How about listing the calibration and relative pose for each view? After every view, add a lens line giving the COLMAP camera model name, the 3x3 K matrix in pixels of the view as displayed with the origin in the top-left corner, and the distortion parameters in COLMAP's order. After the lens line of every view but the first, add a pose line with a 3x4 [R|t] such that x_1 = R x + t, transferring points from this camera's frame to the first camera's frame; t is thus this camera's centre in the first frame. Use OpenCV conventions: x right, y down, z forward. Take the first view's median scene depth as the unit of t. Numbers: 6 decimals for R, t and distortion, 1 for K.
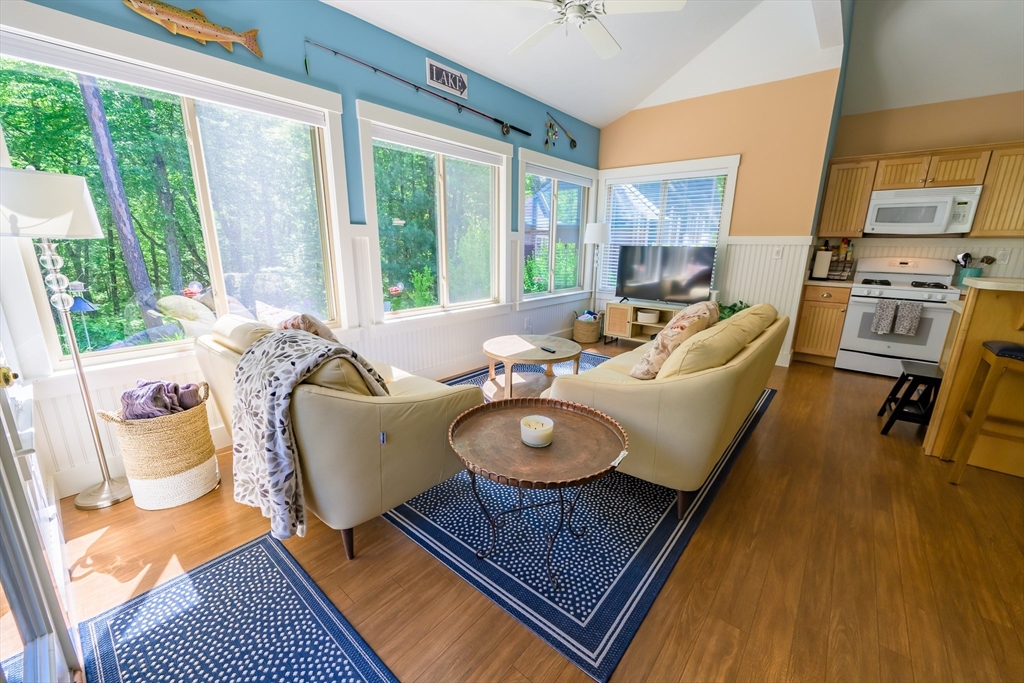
lens RADIAL K [[400.2, 0, 510.7], [0, 400.2, 342.8], [0, 0, 1]] dist [-0.001346, -0.000007]
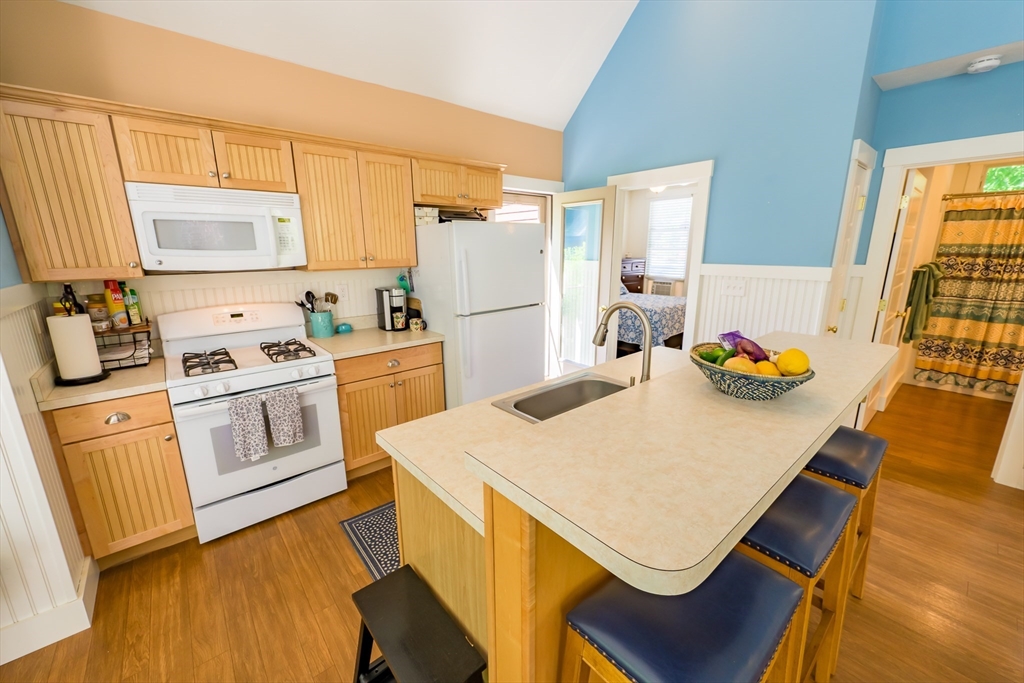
lens RADIAL K [[400.2, 0, 510.7], [0, 400.2, 342.8], [0, 0, 1]] dist [-0.001346, -0.000007]
pose [[0.162954, -0.242909, 0.956264, 0.517157], [0.244944, 0.948836, 0.199282, -0.195687], [-0.955745, 0.201757, 0.214115, 0.539064]]
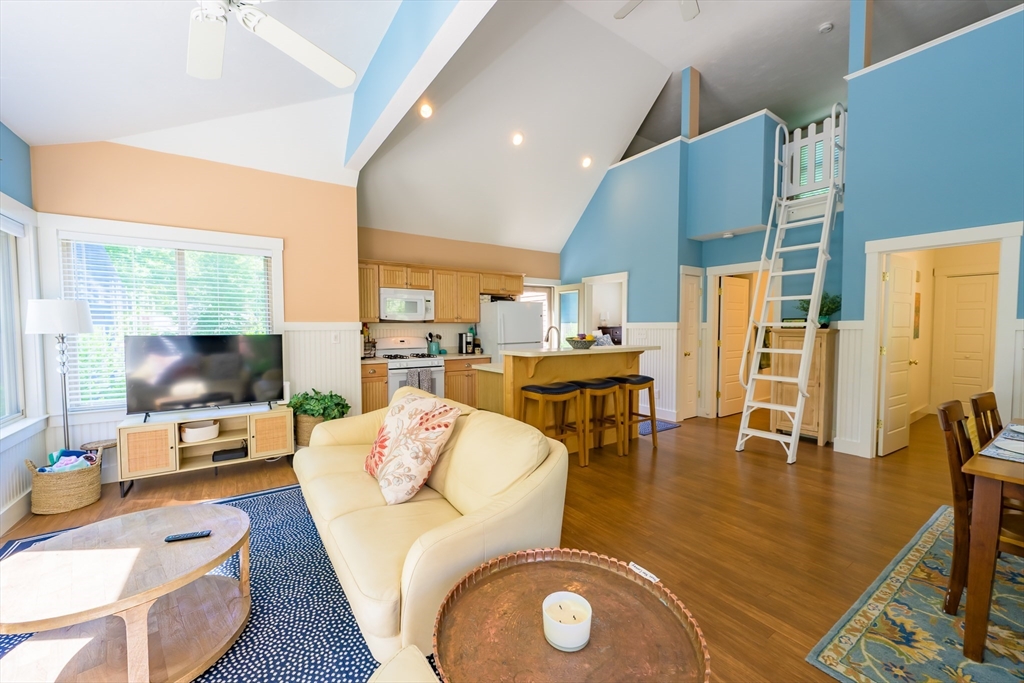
lens RADIAL K [[400.2, 0, 510.7], [0, 400.2, 342.8], [0, 0, 1]] dist [-0.001346, -0.000007]
pose [[0.262443, -0.053605, 0.963457, -0.237265], [0.236590, 0.971554, -0.010391, -0.102239], [-0.935494, 0.230671, 0.267660, 0.326690]]
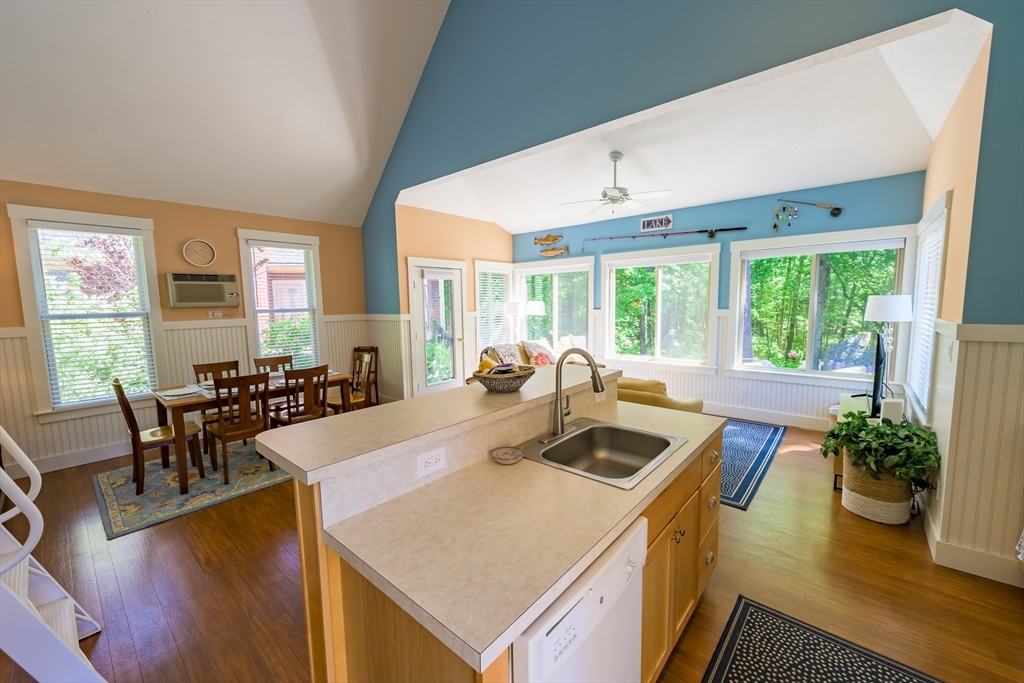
lens RADIAL K [[400.2, 0, 510.7], [0, 400.2, 342.8], [0, 0, 1]] dist [-0.001346, -0.000007]
pose [[-0.013027, 0.092530, -0.995625, 1.344733], [-0.223268, 0.970301, 0.093098, -0.165996], [0.974670, 0.223503, 0.008019, 0.432674]]
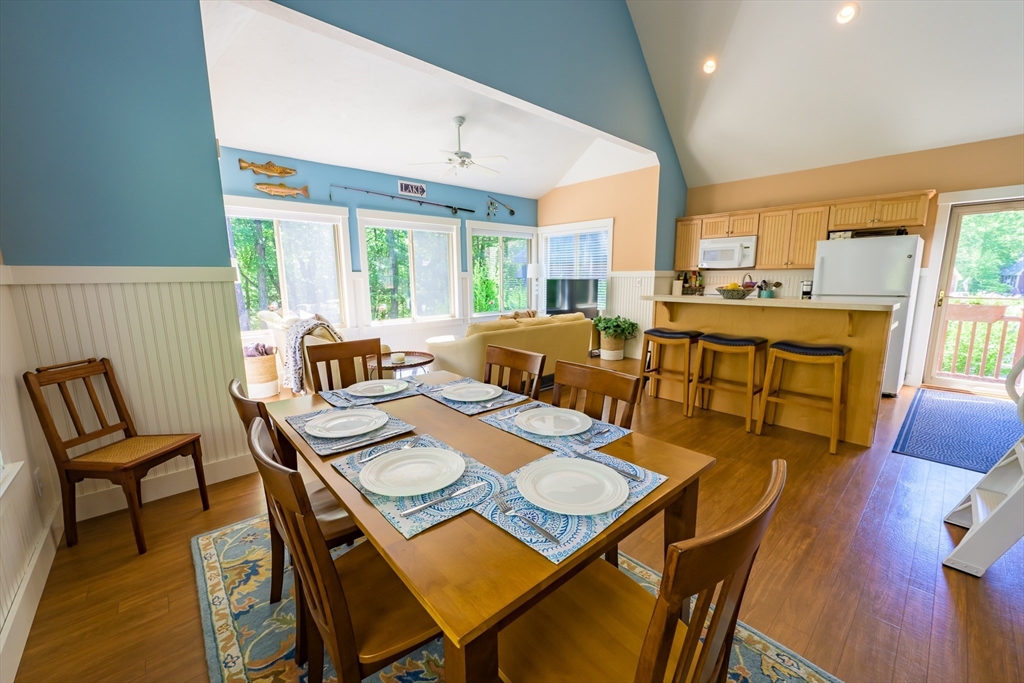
lens RADIAL K [[400.2, 0, 510.7], [0, 400.2, 342.8], [0, 0, 1]] dist [-0.001346, -0.000007]
pose [[0.990665, 0.002700, -0.136295, 0.440931], [-0.013174, 0.997021, -0.076004, 0.124471], [0.135684, 0.077090, 0.987748, -0.541267]]
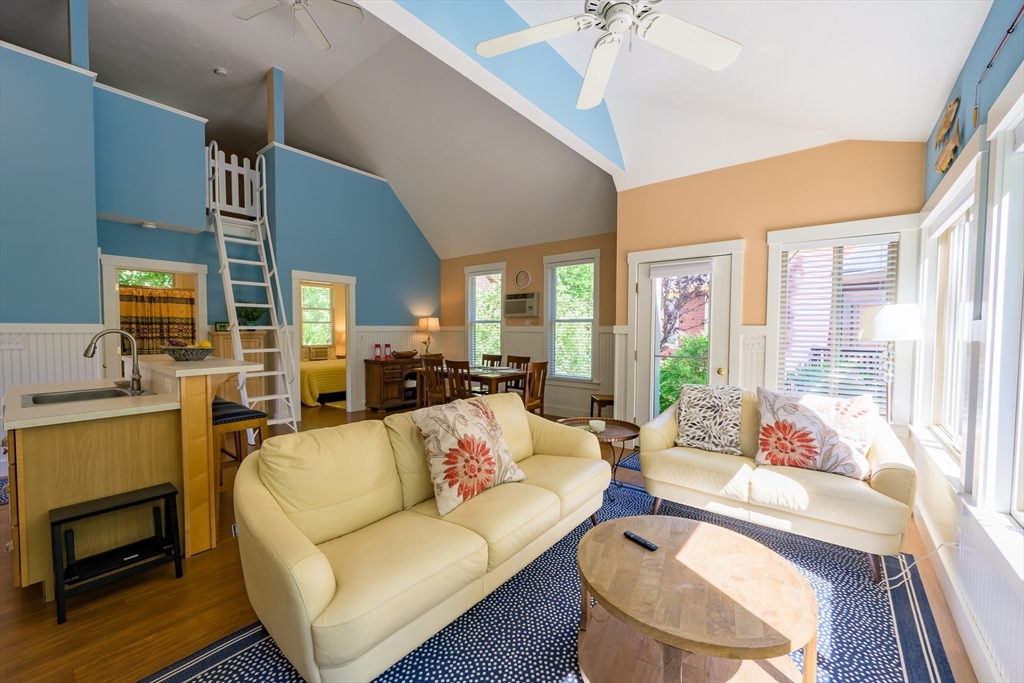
lens RADIAL K [[400.2, 0, 510.7], [0, 400.2, 342.8], [0, 0, 1]] dist [-0.001346, -0.000007]
pose [[-0.999739, -0.015856, -0.016459, 0.228698], [-0.019757, 0.961616, 0.273685, -0.309987], [0.011488, 0.273939, -0.961678, 1.177241]]
